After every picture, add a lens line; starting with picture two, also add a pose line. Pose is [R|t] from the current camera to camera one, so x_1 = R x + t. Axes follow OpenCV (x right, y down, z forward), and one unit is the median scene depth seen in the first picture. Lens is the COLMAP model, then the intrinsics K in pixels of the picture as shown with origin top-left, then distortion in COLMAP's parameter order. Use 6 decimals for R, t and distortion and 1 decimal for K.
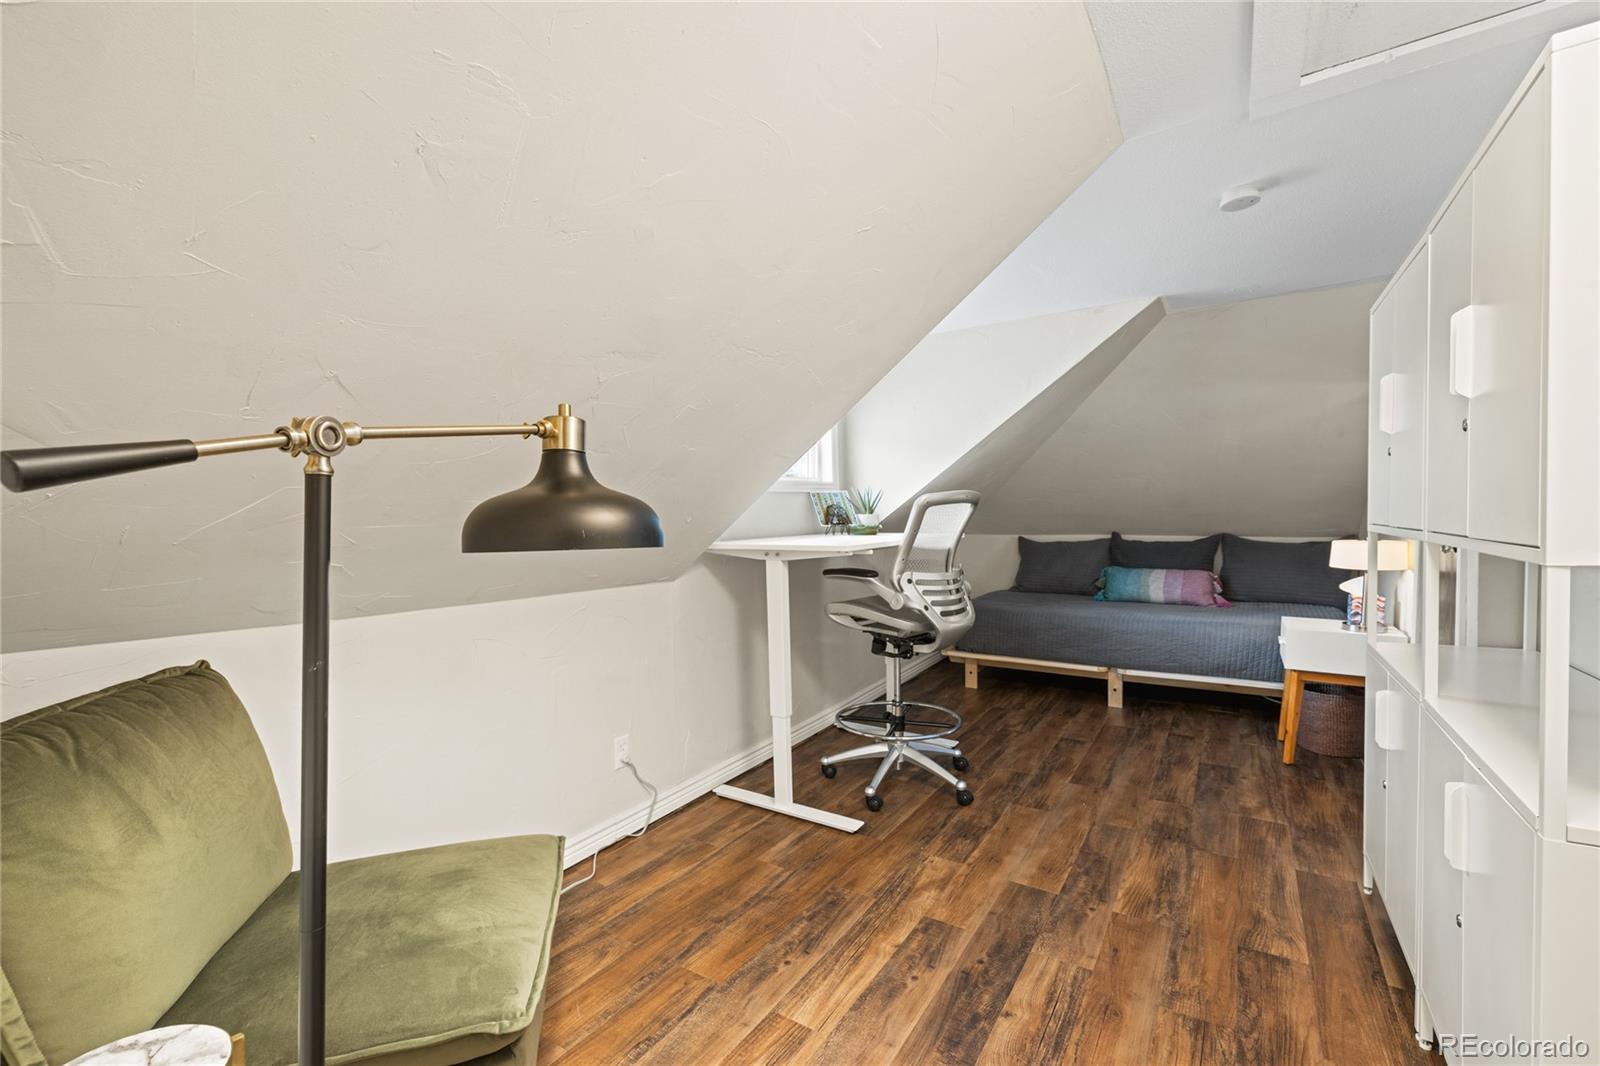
lens RADIAL K [[680.3, 0, 795.9], [0, 680.3, 528.6], [0, 0, 1]] dist [-0.006348, -0.000092]
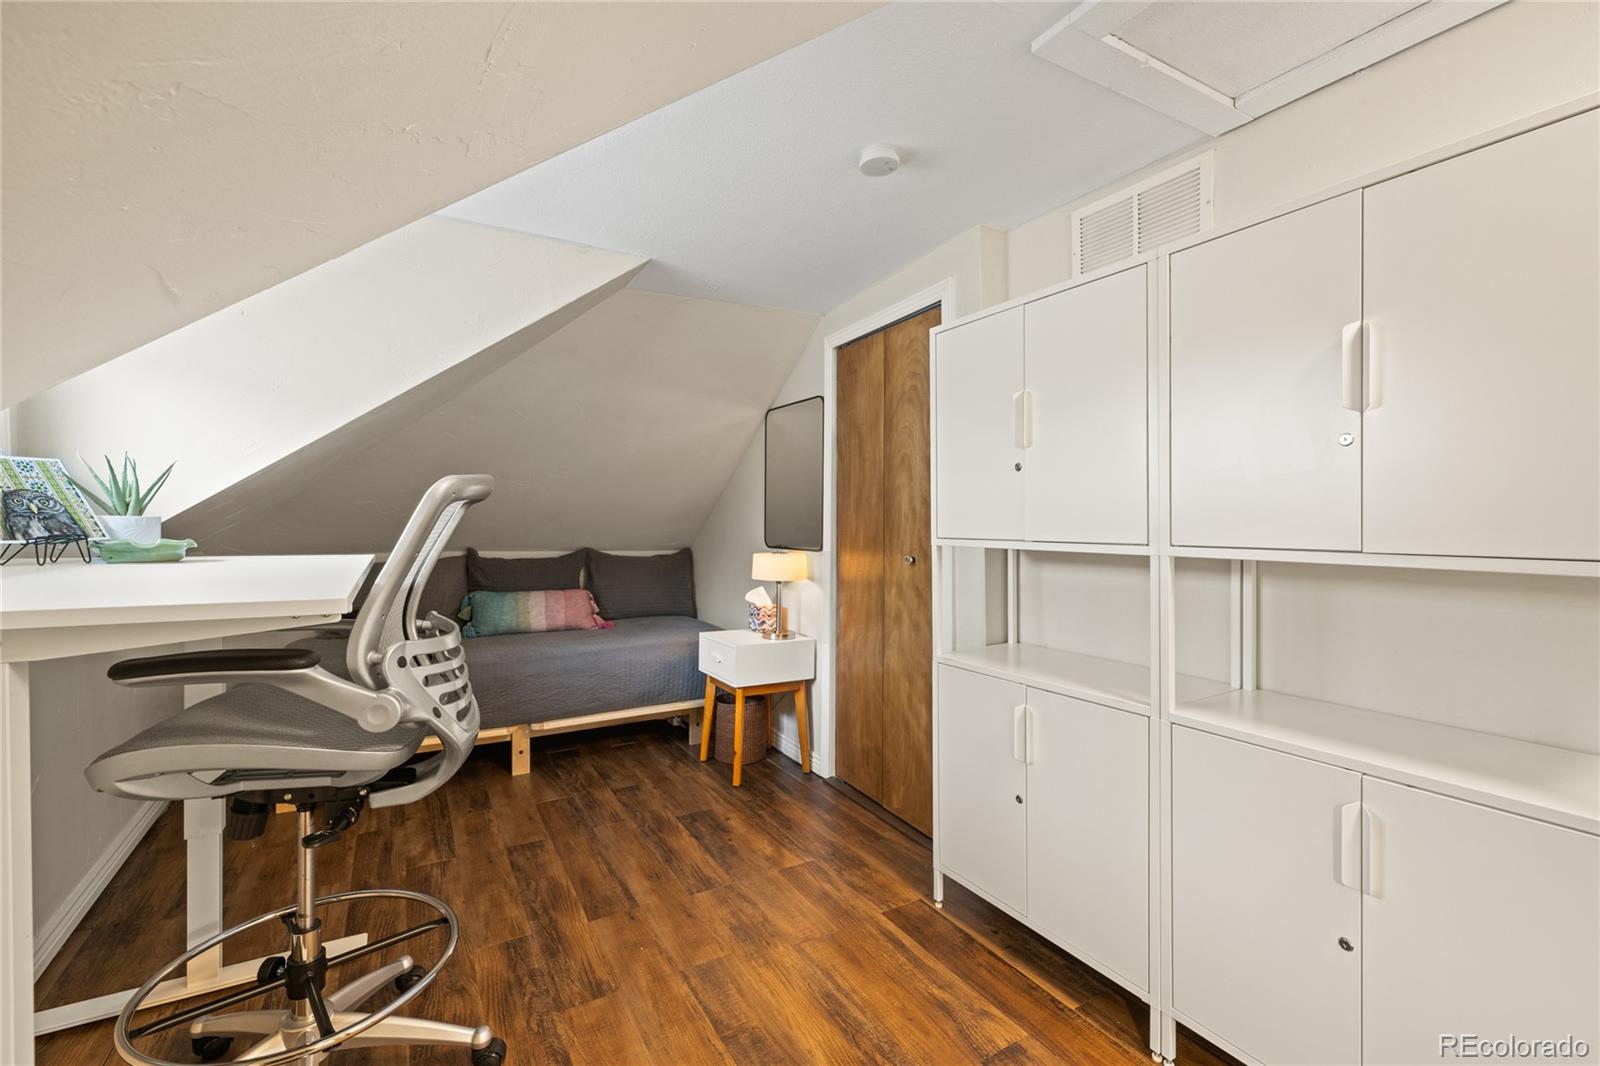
lens RADIAL K [[680.3, 0, 799.8], [0, 680.3, 523.7], [0, 0, 1]] dist [-0.006348, -0.000092]
pose [[0.461389, 0.018488, 0.887005, -0.096345], [0.006755, 0.999681, -0.024351, -0.002652], [-0.887172, 0.017227, 0.461117, 0.452694]]
